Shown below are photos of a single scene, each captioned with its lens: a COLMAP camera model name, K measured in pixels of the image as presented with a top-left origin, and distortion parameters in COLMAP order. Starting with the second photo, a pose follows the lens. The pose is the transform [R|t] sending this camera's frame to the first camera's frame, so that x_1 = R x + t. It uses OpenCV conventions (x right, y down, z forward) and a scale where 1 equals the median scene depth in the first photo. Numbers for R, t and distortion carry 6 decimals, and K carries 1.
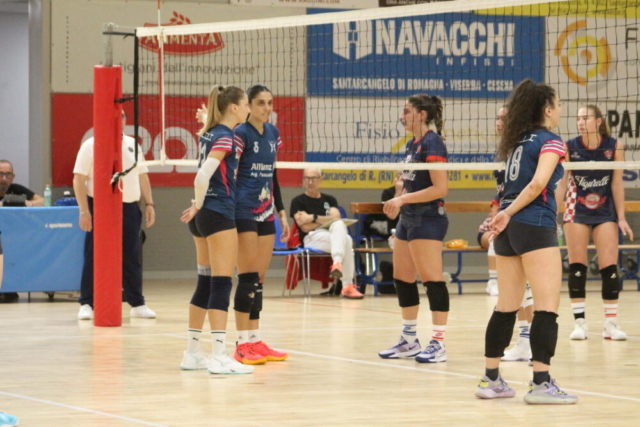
lens RADIAL K [[3059.4, 0, 322.3], [0, 3059.4, 214.9], [0, 0, 1]] dist [0.277108, 0.000000]
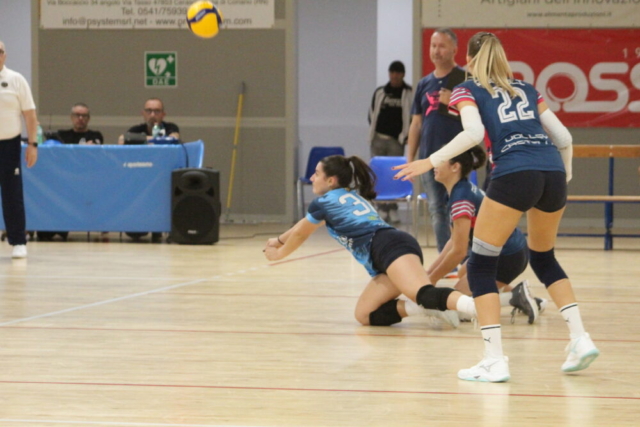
lens RADIAL K [[3059.4, 0, 317.3], [0, 3059.4, 209.9], [0, 0, 1]] dist [0.277108, 0.000000]
pose [[0.753972, 0.022203, -0.656531, 0.596002], [-0.012163, 0.999729, 0.019842, -0.002126], [0.656794, -0.006975, 0.754038, 0.301422]]
